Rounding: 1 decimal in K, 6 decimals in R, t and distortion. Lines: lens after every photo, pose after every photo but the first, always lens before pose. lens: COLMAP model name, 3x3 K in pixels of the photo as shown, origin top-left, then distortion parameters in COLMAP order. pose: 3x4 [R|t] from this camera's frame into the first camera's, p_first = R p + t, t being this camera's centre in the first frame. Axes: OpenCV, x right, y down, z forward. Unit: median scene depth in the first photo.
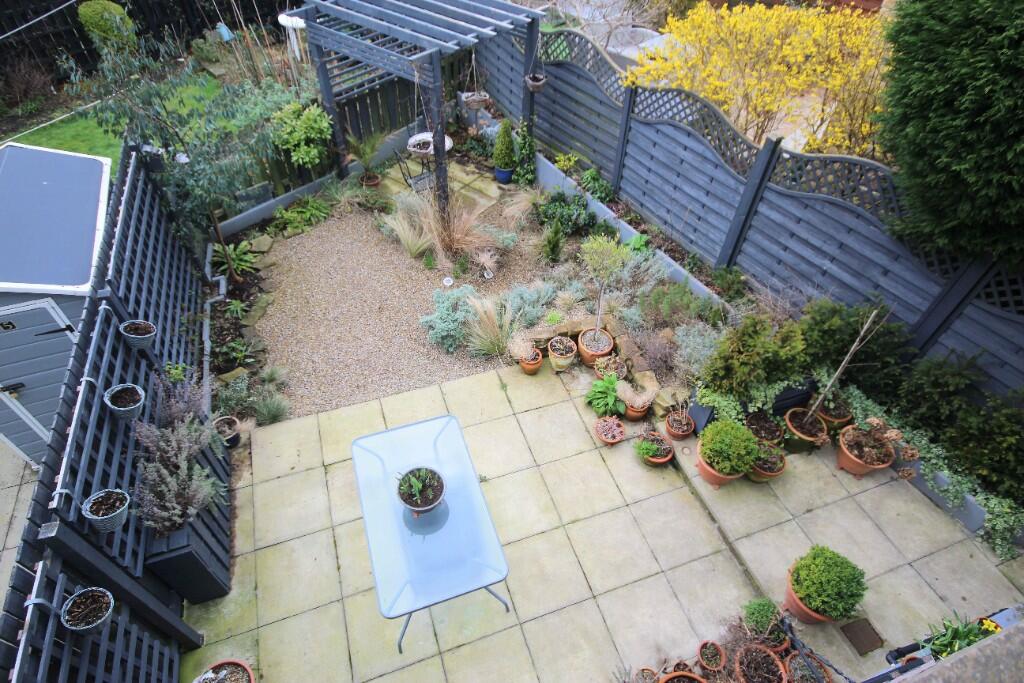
lens RADIAL K [[550.9, 0, 512.0], [0, 550.9, 341.5], [0, 0, 1]] dist [-0.000063, -0.000022]
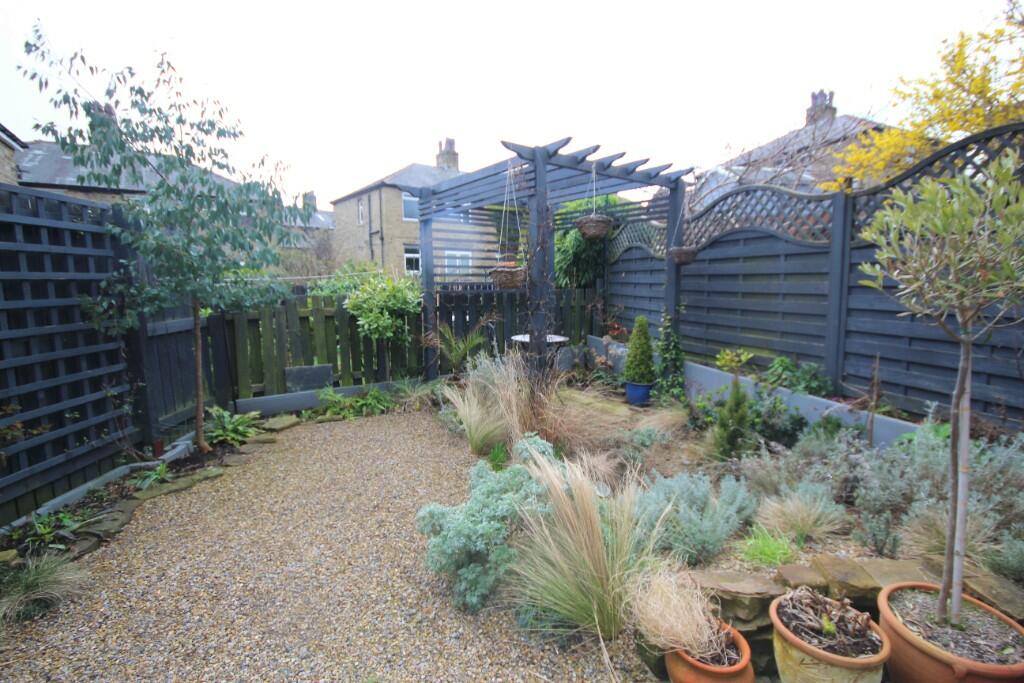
lens RADIAL K [[474.4, 0, 512.7], [0, 474.4, 344.7], [0, 0, 1]] dist [-0.000049, -0.000098]
pose [[0.958716, 0.003280, -0.284347, 0.004618], [-0.180404, 0.779963, -0.599259, 0.054733], [0.219815, 0.625817, 0.748355, 0.530934]]
